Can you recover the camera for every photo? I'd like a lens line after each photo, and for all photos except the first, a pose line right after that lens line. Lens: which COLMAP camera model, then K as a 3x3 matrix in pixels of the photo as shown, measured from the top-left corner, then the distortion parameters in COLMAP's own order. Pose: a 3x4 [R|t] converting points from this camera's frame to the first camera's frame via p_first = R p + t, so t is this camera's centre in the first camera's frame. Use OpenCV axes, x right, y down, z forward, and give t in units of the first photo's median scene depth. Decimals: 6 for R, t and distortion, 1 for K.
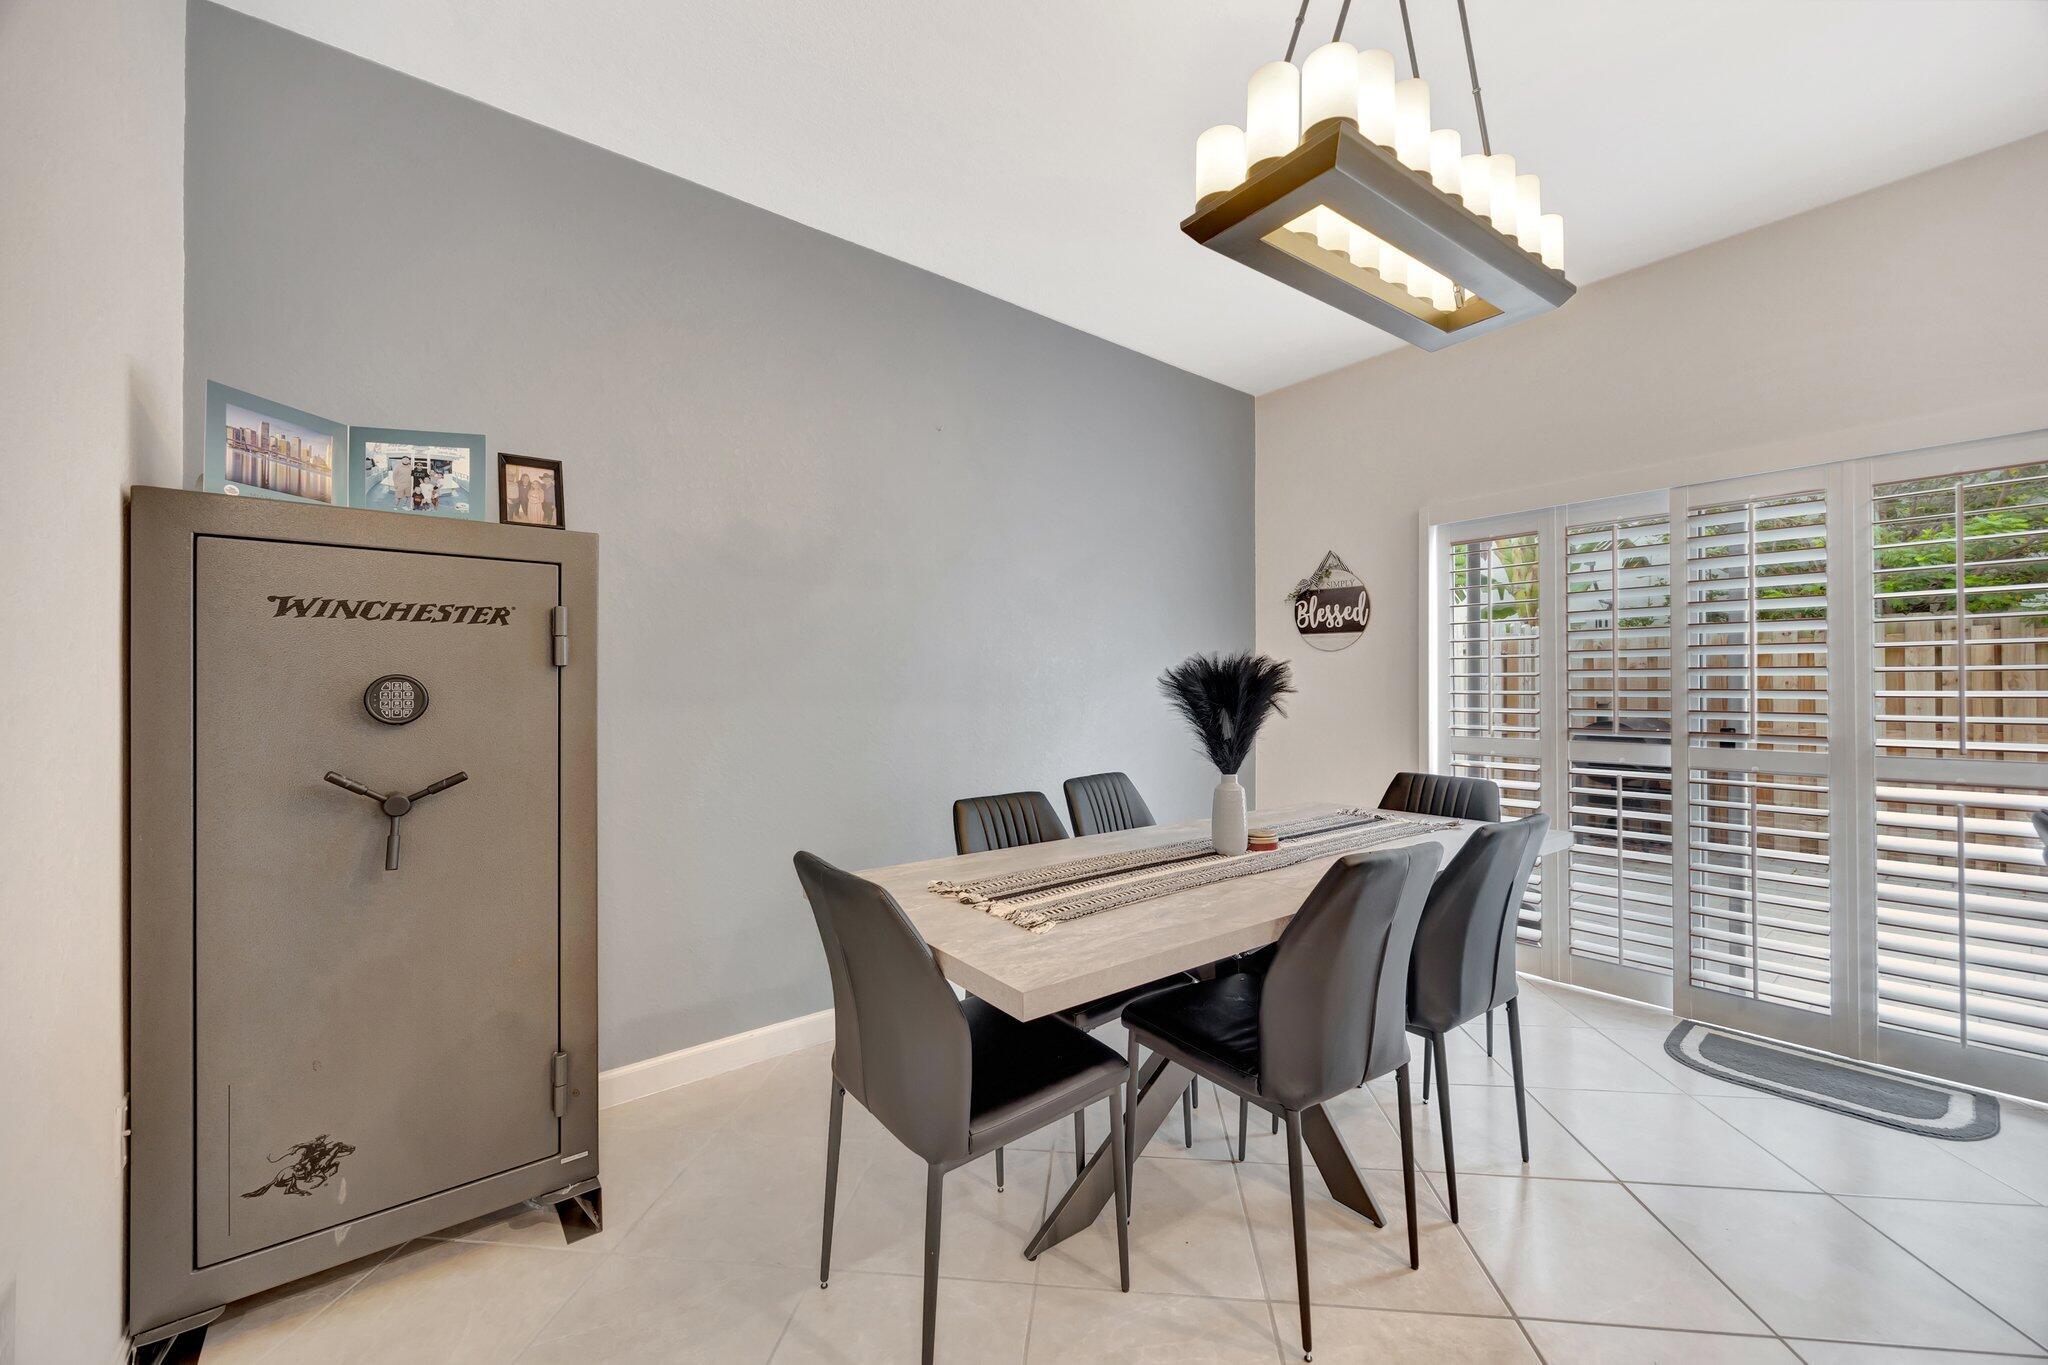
lens RADIAL K [[783.8, 0, 1007.8], [0, 783.8, 685.6], [0, 0, 1]] dist [0.000653, 0.001136]
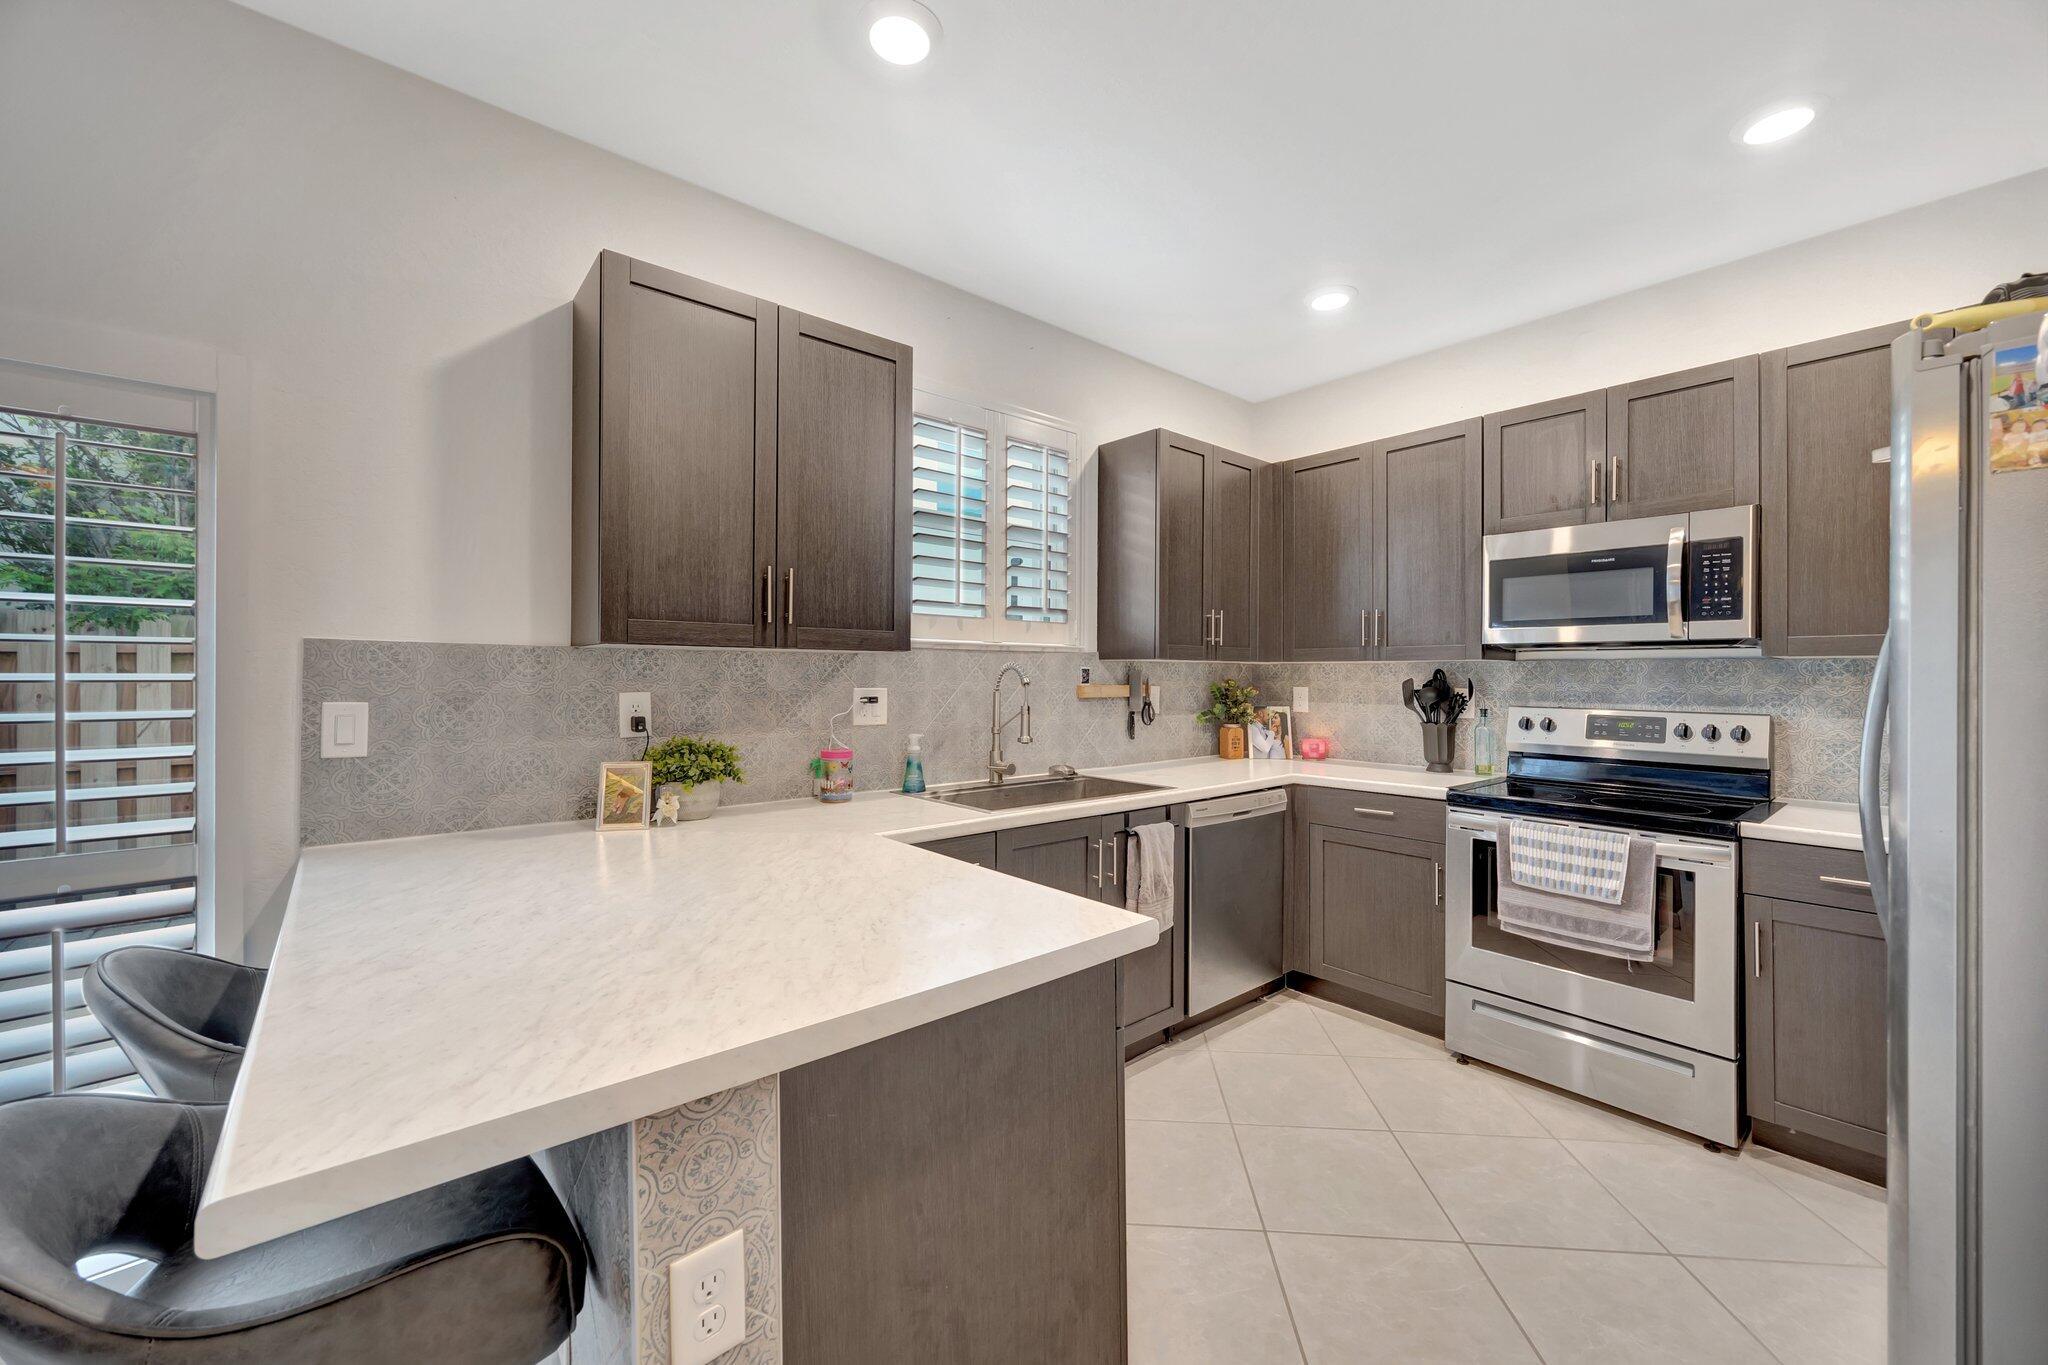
lens RADIAL K [[783.8, 0, 1037.4], [0, 783.8, 674.7], [0, 0, 1]] dist [0.000653, 0.001136]
pose [[-0.021399, 0.004807, 0.999759, 0.640151], [0.002835, 0.999985, -0.004748, -0.057210], [-0.999767, 0.002732, -0.021412, 0.254485]]
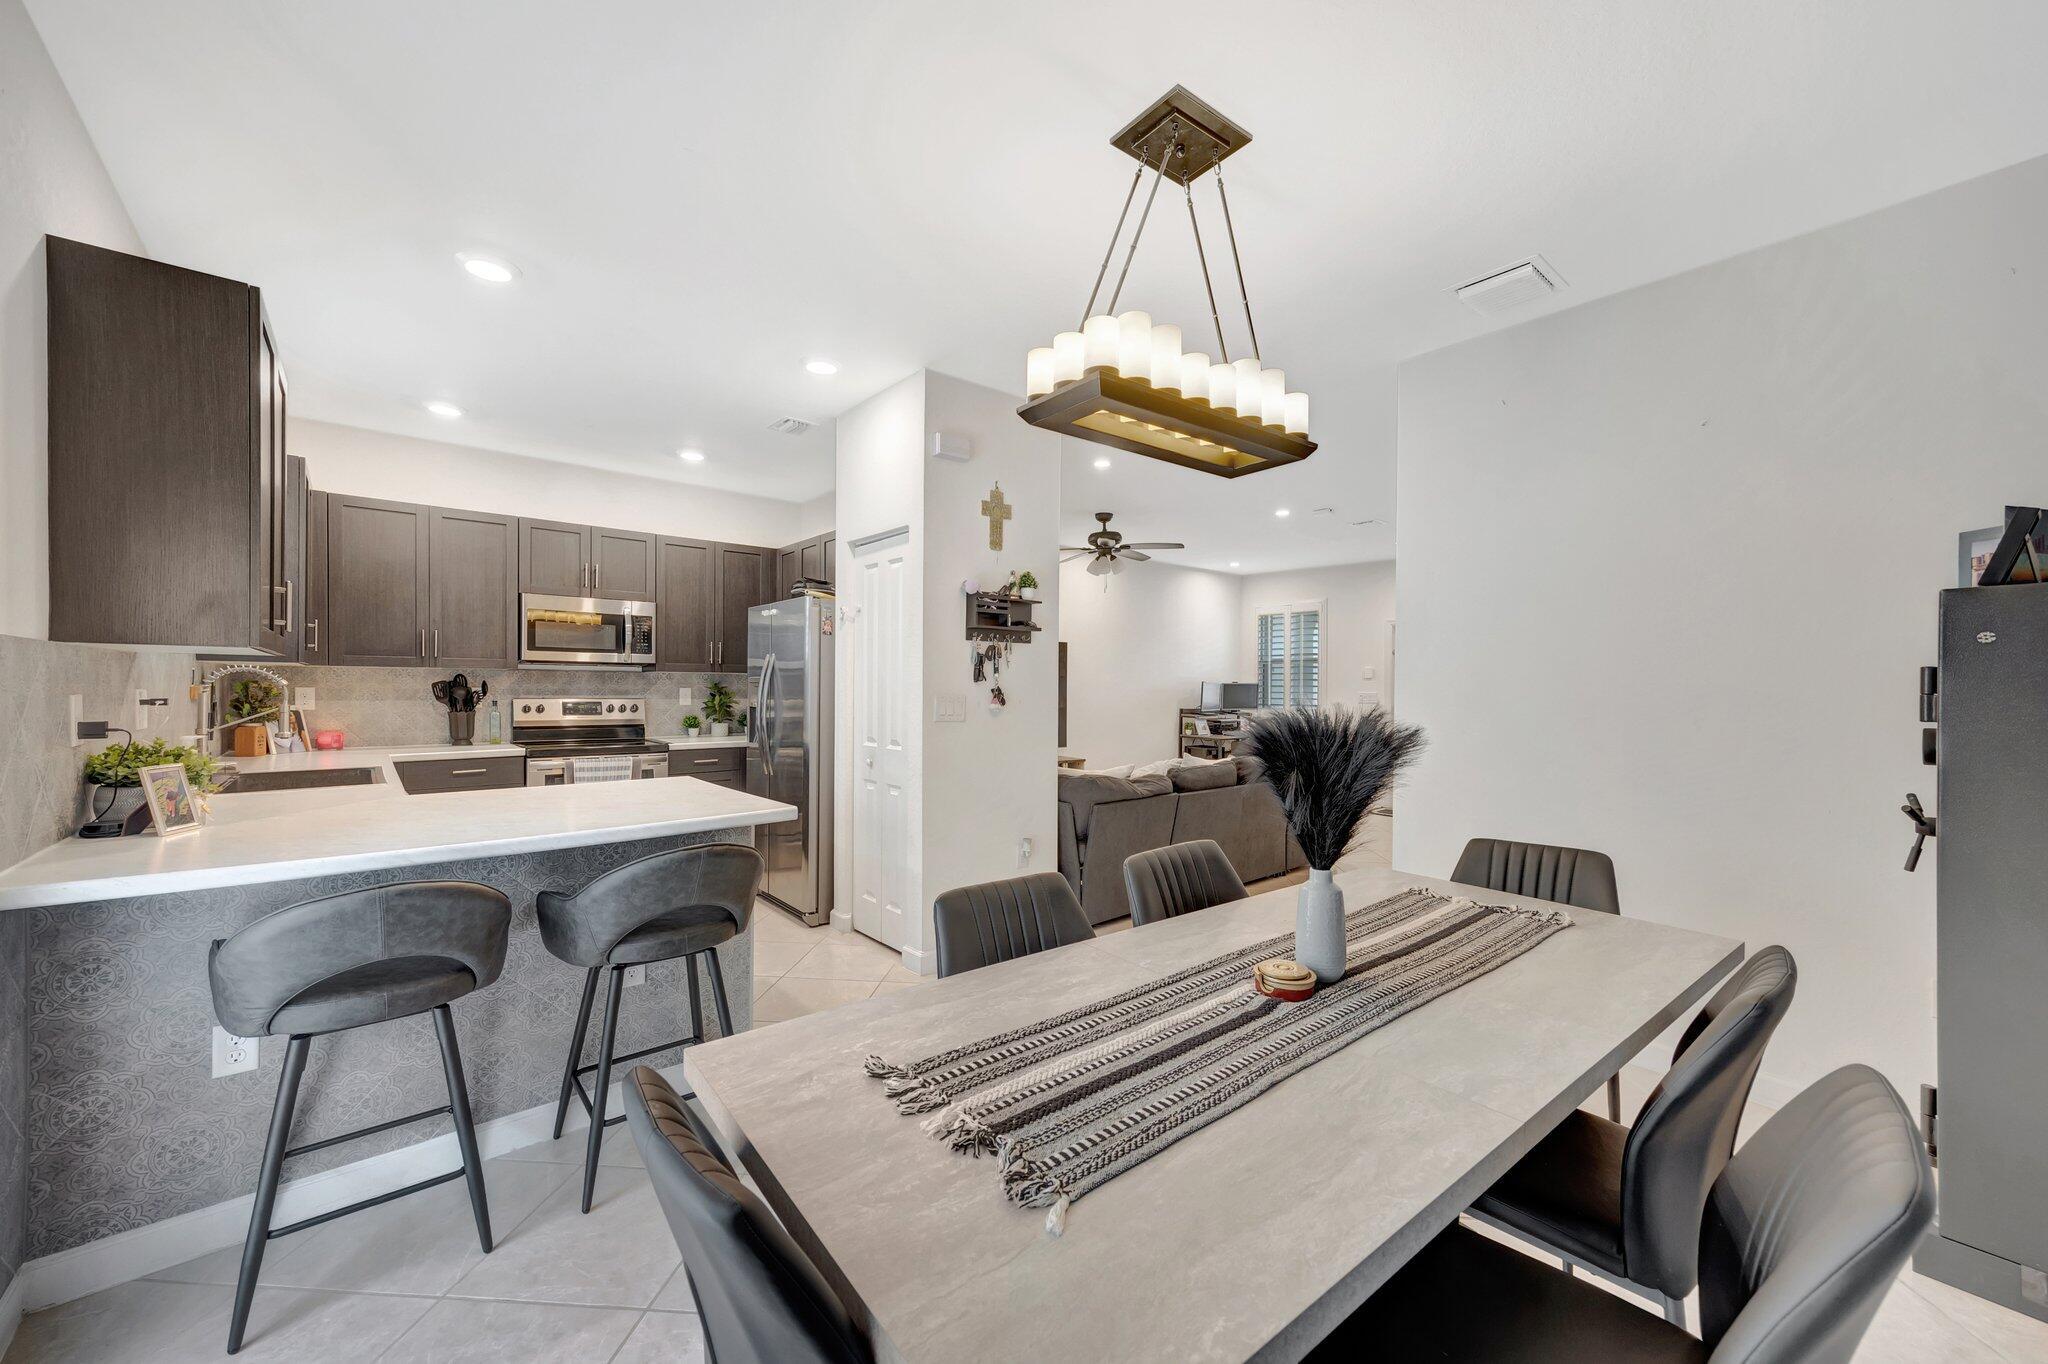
lens RADIAL K [[783.8, 0, 1032.5], [0, 783.8, 699.4], [0, 0, 1]] dist [0.000653, 0.001136]
pose [[-0.999818, -0.004464, -0.018525, 0.594188], [-0.004891, 0.999722, 0.023053, -0.061390], [0.018417, 0.023139, -0.999563, 1.724705]]
